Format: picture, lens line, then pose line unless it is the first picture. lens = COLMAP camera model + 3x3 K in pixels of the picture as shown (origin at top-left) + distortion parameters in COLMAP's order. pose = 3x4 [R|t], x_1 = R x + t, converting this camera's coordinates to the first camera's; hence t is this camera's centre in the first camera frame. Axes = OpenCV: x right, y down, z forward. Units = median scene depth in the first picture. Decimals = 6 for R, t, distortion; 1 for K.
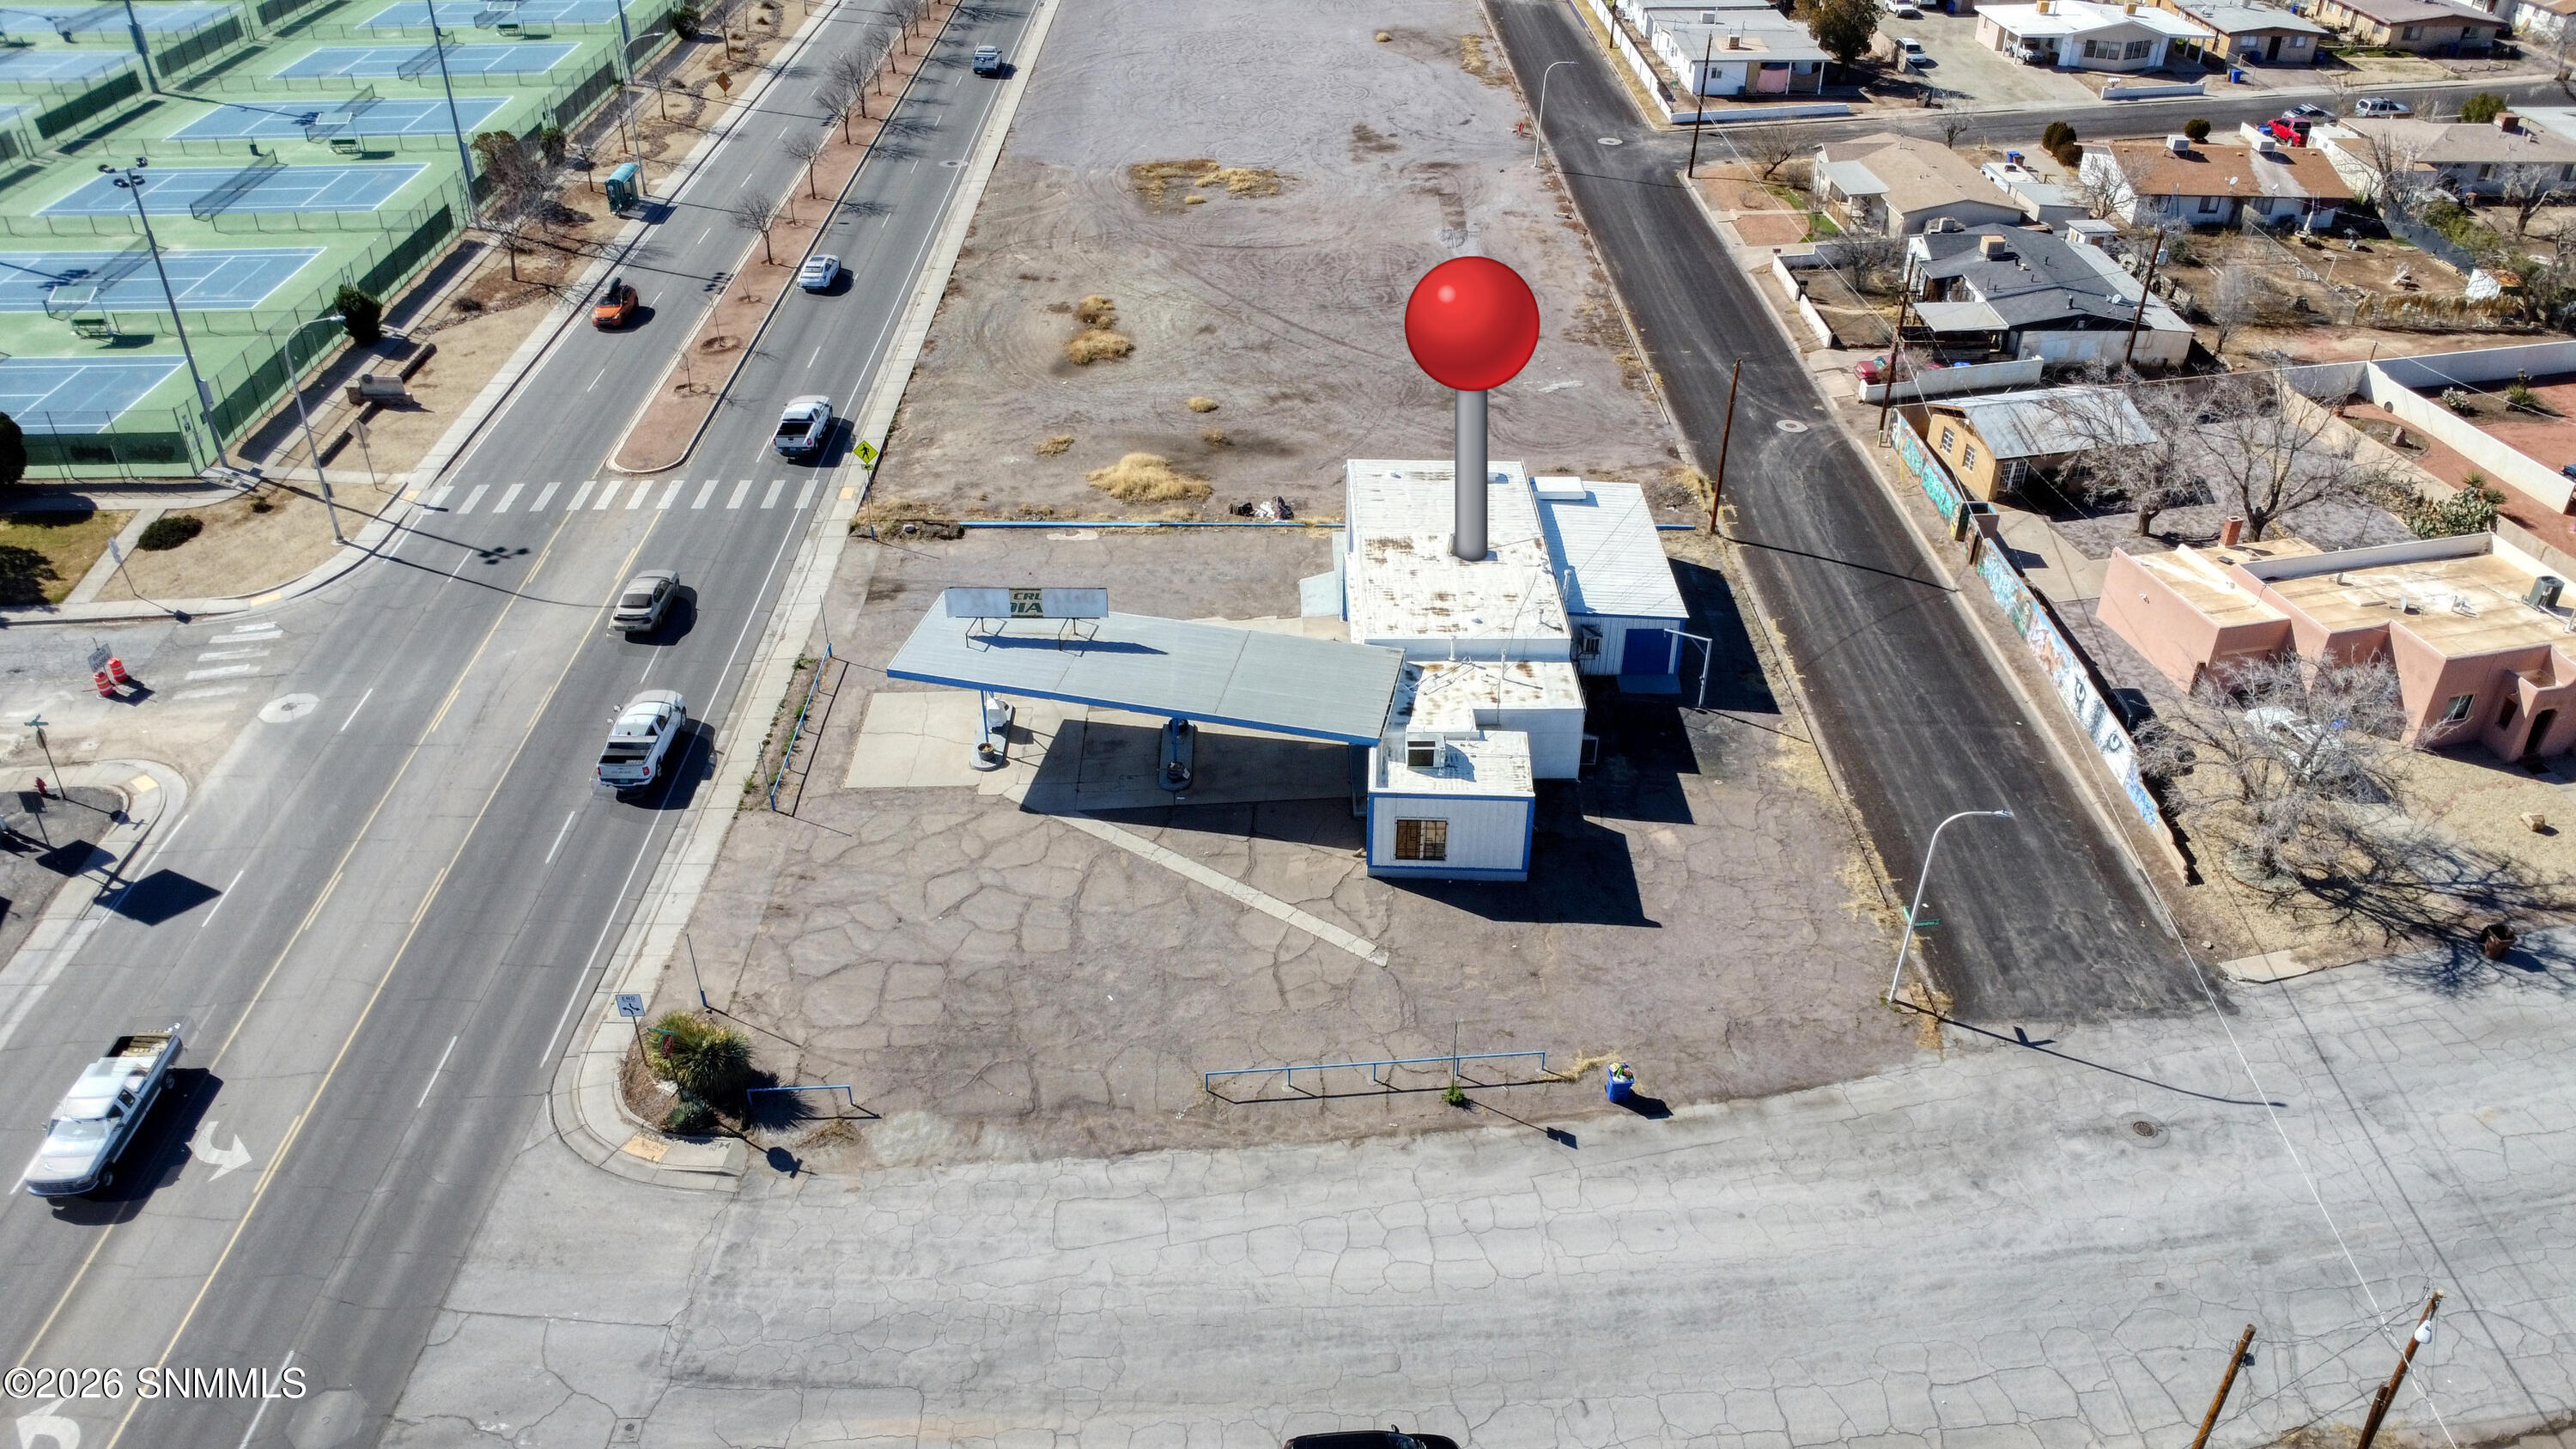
lens RADIAL K [[1873.5, 0, 1293.3], [0, 1873.5, 713.9], [0, 0, 1]] dist [-0.024941, -0.011698]
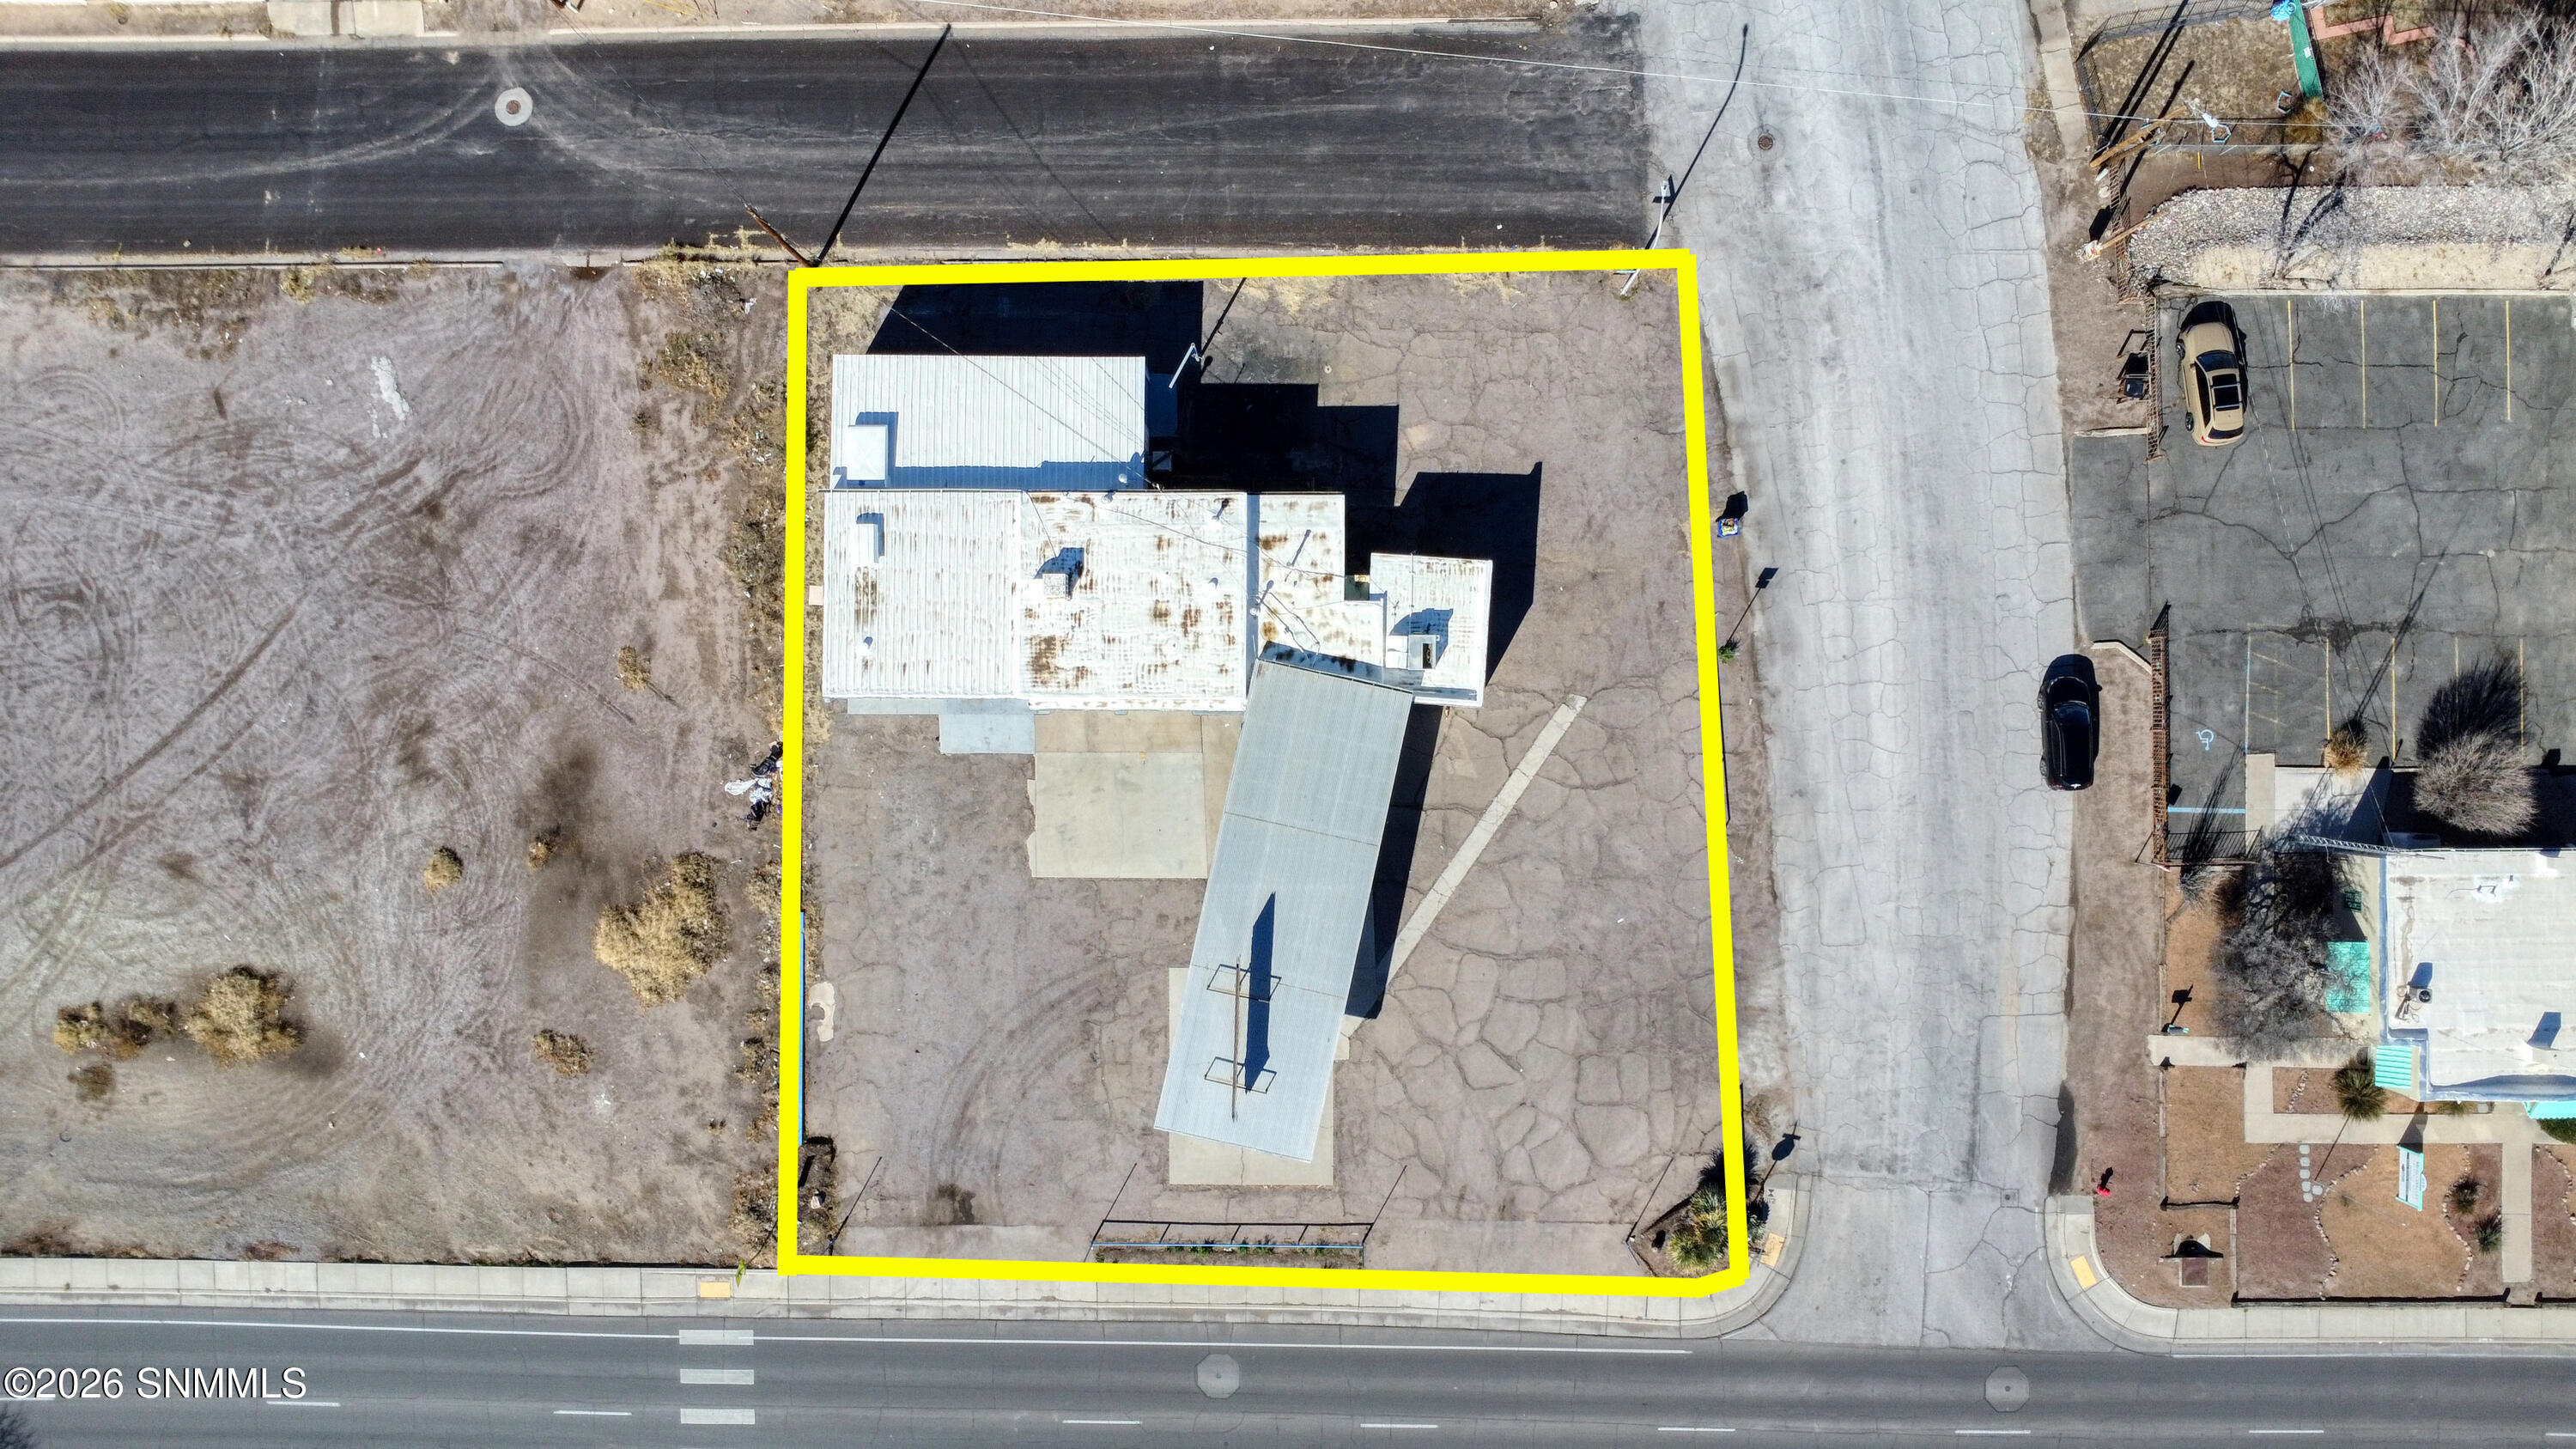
lens RADIAL K [[1873.5, 0, 1293.3], [0, 1873.5, 713.9], [0, 0, 1]] dist [-0.024941, -0.011698]
pose [[0.020236, -0.999794, -0.001631, 0.034315], [0.555715, 0.009891, 0.831314, -0.921246], [-0.831127, -0.017729, 0.555801, 0.449043]]
